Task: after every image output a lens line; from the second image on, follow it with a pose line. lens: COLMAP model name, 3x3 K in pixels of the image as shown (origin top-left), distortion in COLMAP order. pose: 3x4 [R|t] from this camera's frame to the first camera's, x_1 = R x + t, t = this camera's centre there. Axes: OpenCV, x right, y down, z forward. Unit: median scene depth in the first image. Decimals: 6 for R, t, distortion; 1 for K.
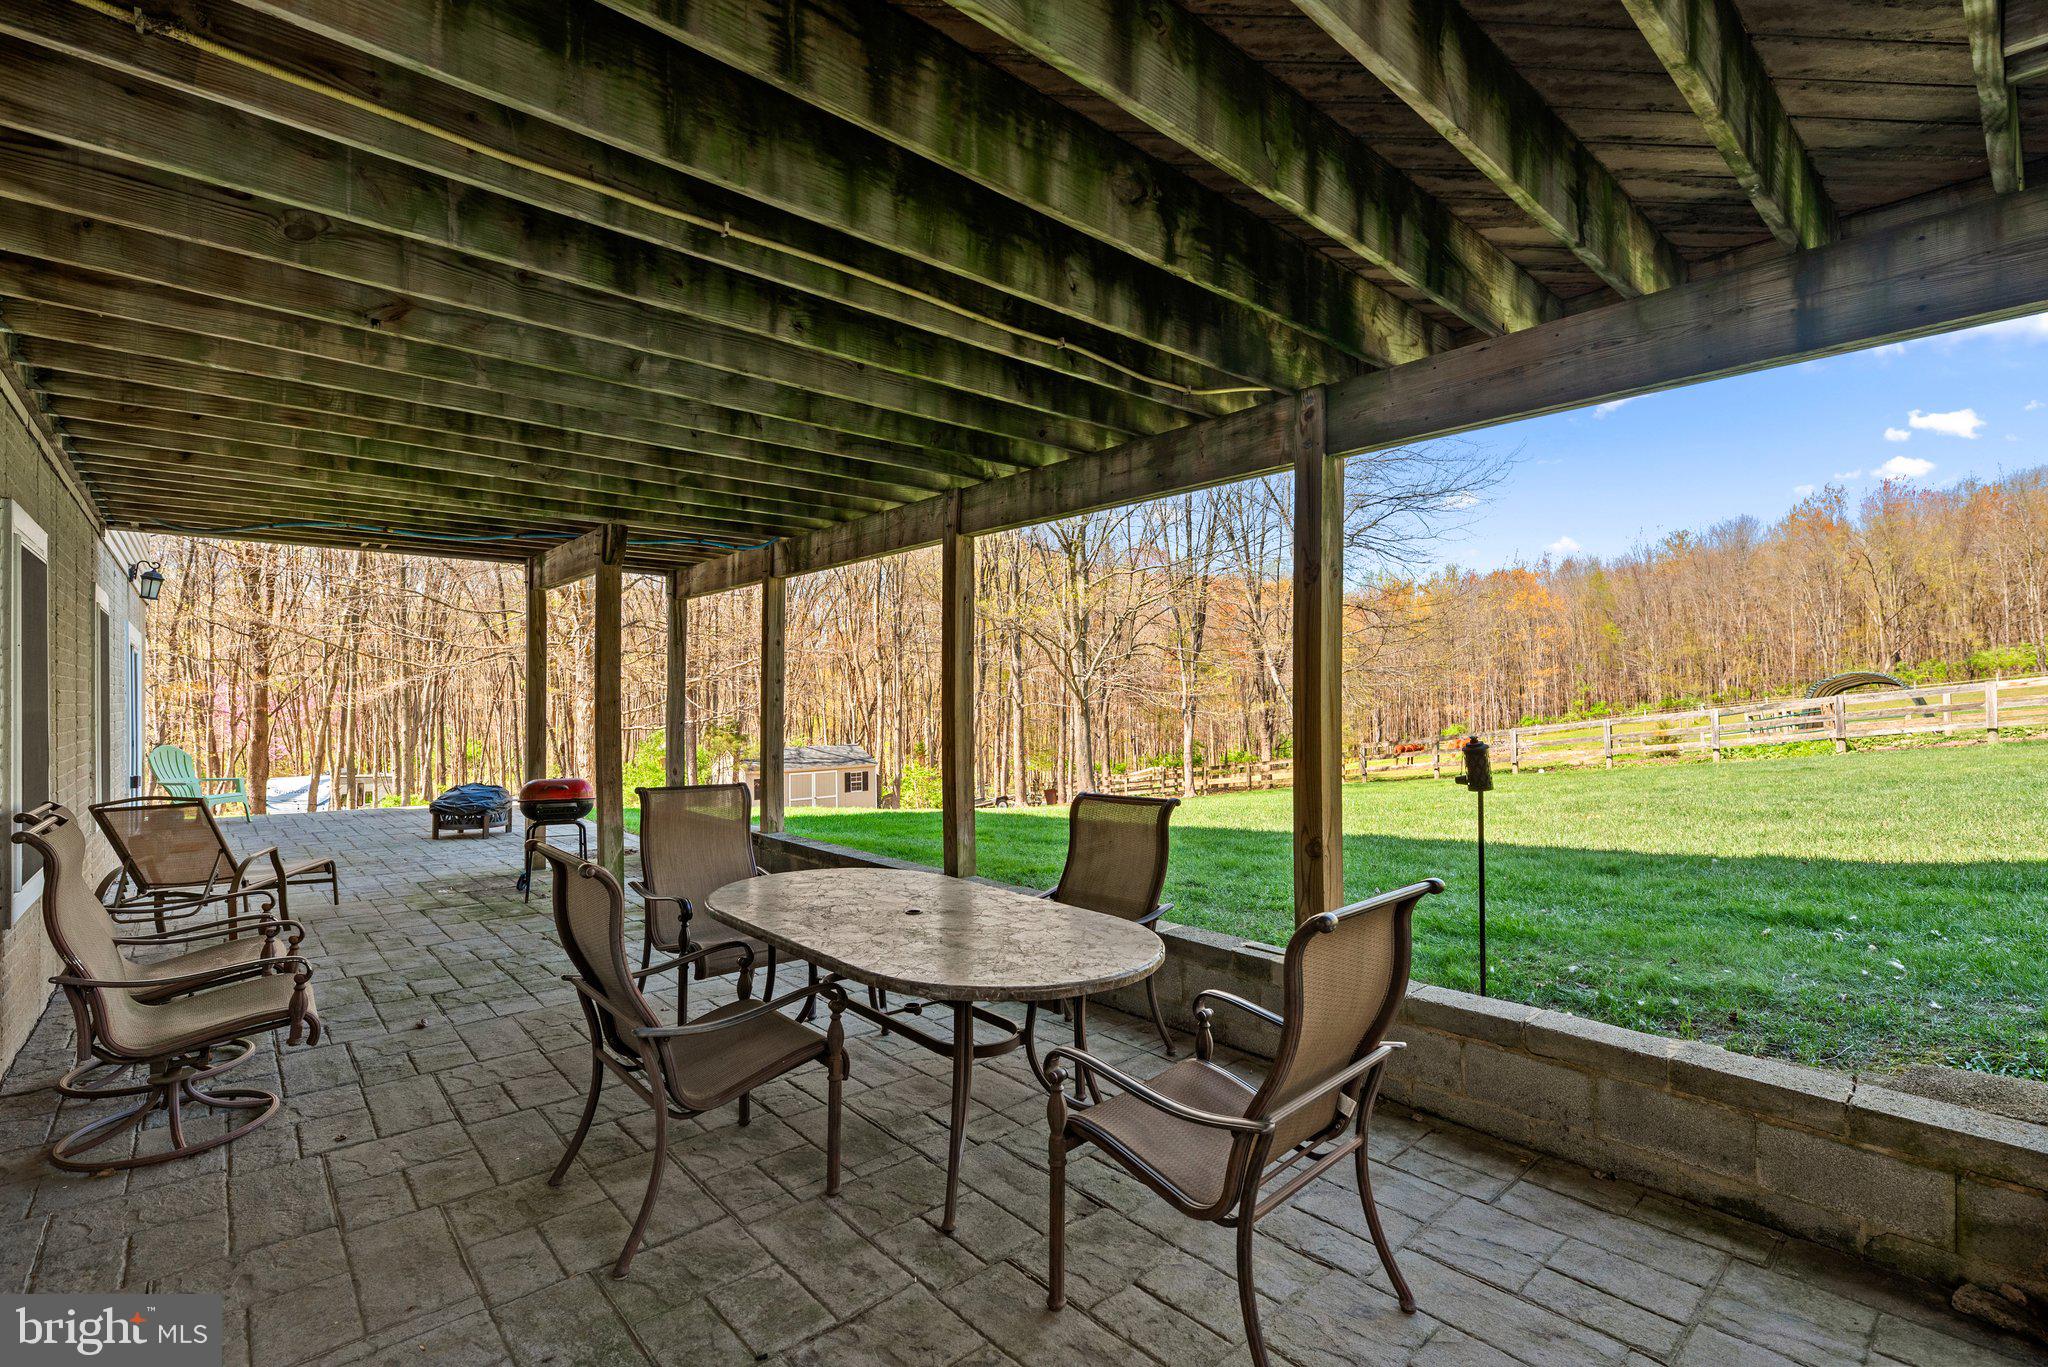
lens RADIAL K [[921.2, 0, 1012.5], [0, 921.2, 679.7], [0, 0, 1]] dist [0.003603, -0.000695]
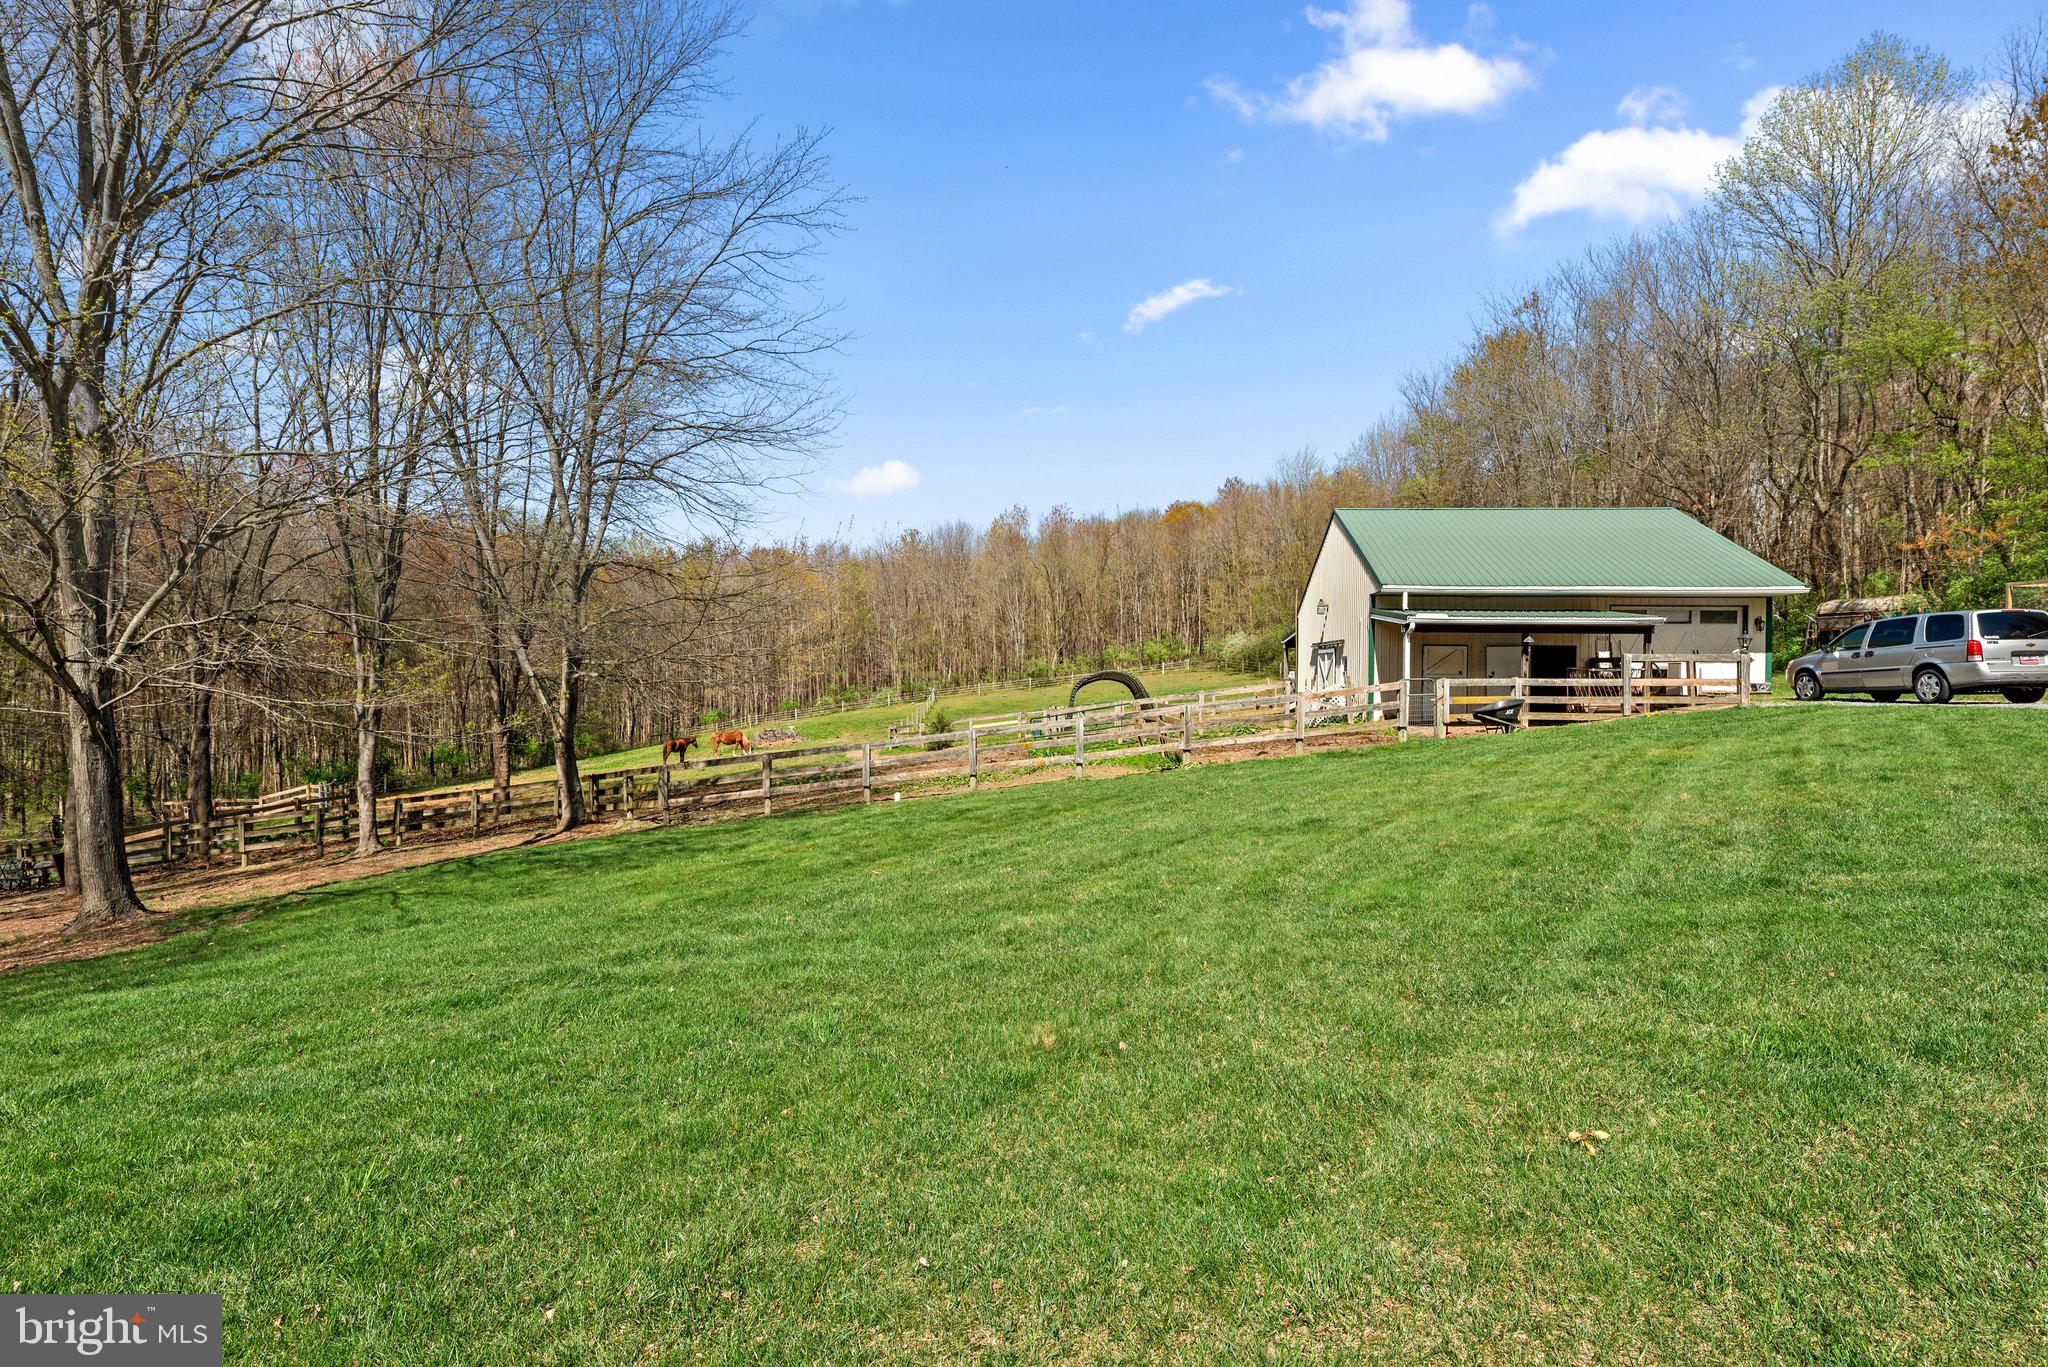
lens RADIAL K [[960.2, 0, 1048.9], [0, 960.2, 678.2], [0, 0, 1]] dist [0.000831, 0.001167]
pose [[0.695385, 0.007361, 0.718600, 0.025142], [-0.024549, 0.999607, 0.013517, -0.005589], [-0.718218, -0.027040, 0.695292, 0.123669]]
